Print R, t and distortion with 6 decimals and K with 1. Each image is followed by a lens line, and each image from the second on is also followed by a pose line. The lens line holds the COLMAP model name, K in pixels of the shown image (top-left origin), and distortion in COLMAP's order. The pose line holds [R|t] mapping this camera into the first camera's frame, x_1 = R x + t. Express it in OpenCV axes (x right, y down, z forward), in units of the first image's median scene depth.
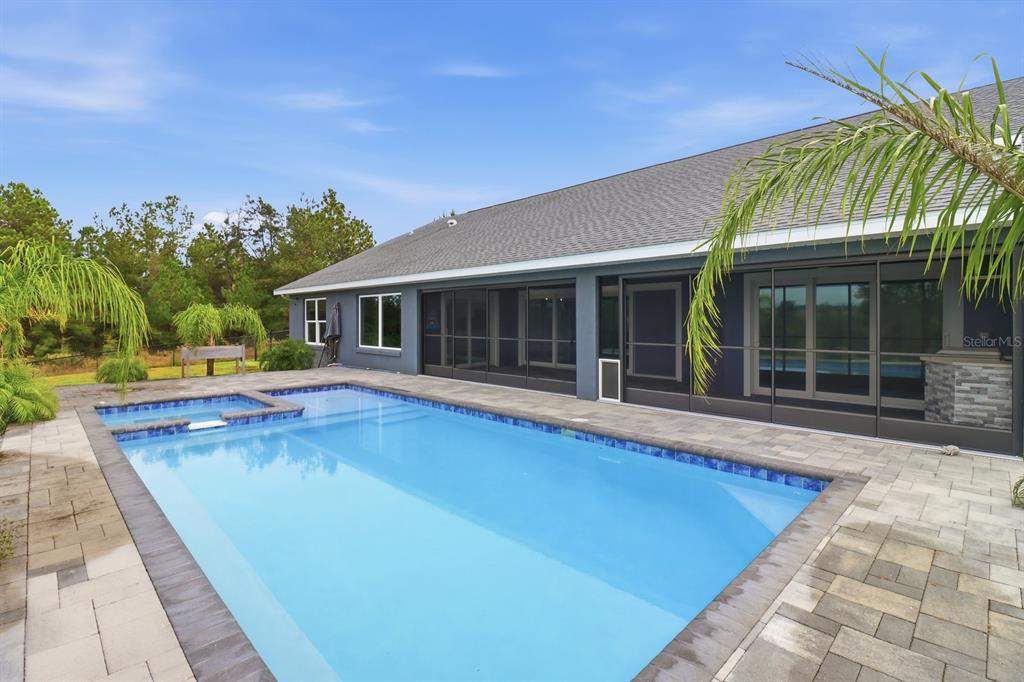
lens RADIAL K [[480.0, 0, 514.5], [0, 480.0, 333.2], [0, 0, 1]] dist [-0.012845, -0.000952]
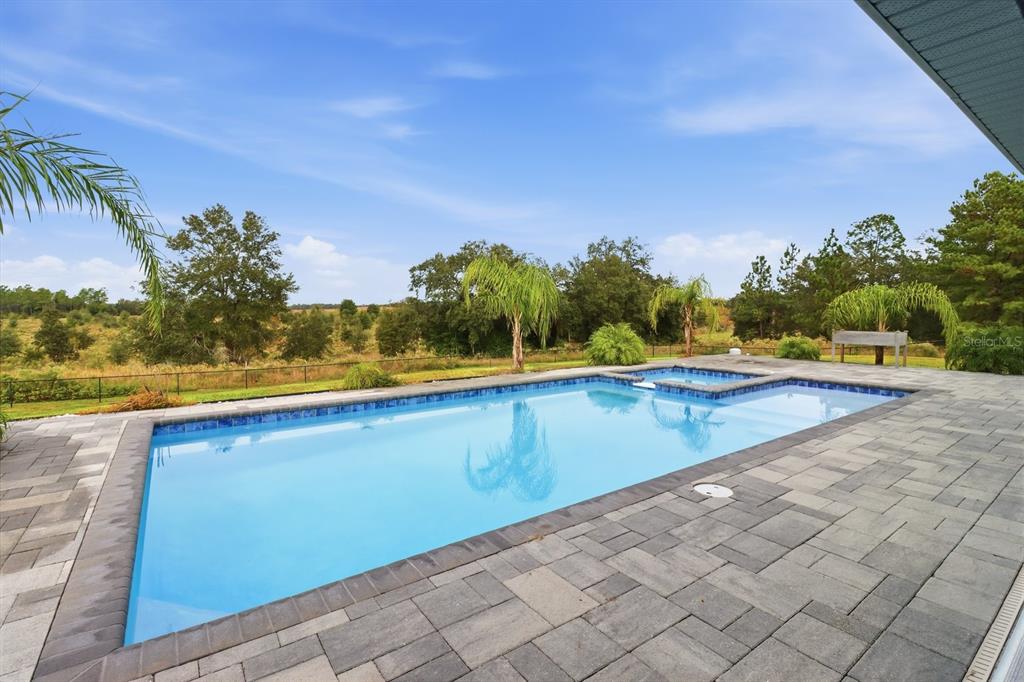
lens RADIAL K [[480.0, 0, 512.1], [0, 480.0, 341.6], [0, 0, 1]] dist [-0.012845, -0.000952]
pose [[-0.160816, 0.064732, -0.984859, 1.379683], [-0.024383, 0.997282, 0.069530, 0.006462], [0.986683, 0.035195, -0.158800, 1.913580]]
